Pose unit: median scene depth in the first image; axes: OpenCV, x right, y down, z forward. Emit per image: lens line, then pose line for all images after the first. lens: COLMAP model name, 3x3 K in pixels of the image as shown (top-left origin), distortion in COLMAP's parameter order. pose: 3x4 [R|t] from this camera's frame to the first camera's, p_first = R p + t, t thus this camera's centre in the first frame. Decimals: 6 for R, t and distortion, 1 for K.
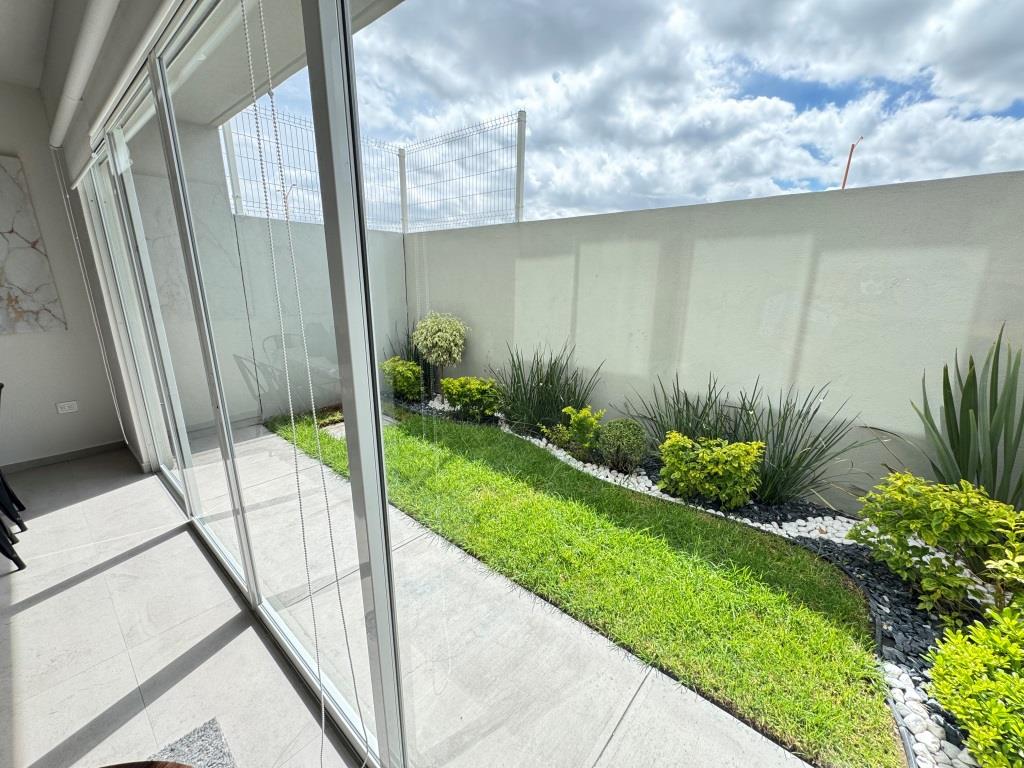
lens RADIAL K [[407.5, 0, 509.5], [0, 407.5, 381.9], [0, 0, 1]] dist [0.000721, 0.000234]
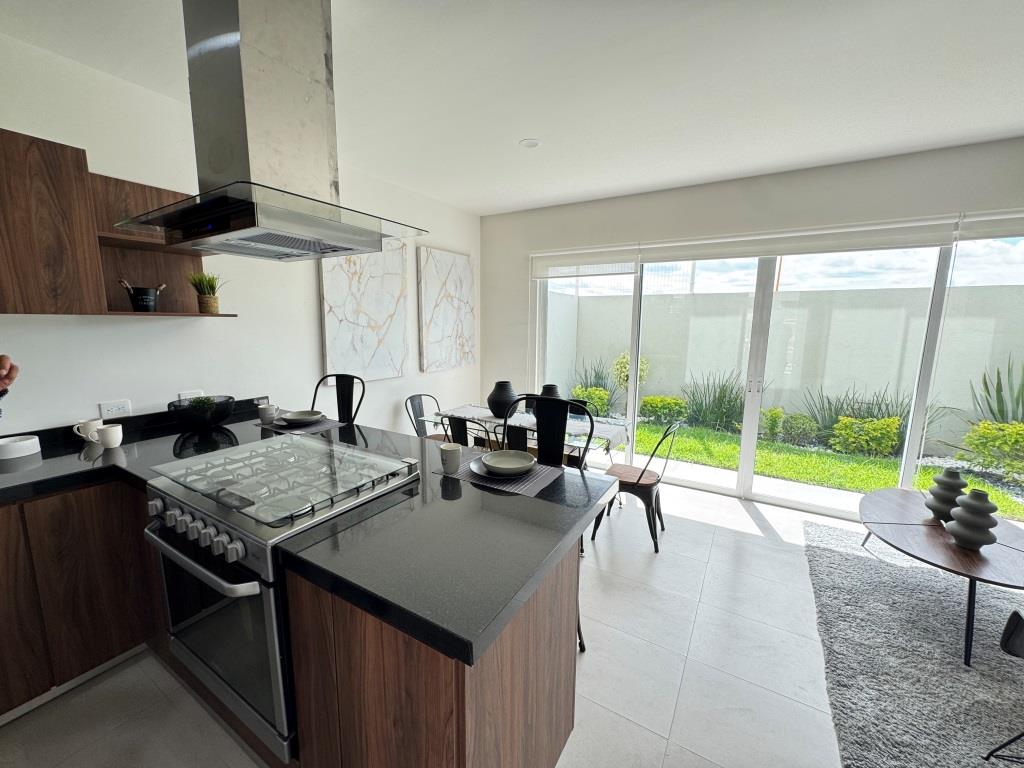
lens RADIAL K [[407.5, 0, 511.0], [0, 407.5, 384.7], [0, 0, 1]] dist [0.000721, 0.000234]
pose [[0.988354, -0.021261, 0.150677, -1.231474], [0.035842, 0.994858, -0.094726, 0.098273], [-0.147889, 0.099023, 0.984034, -0.517554]]
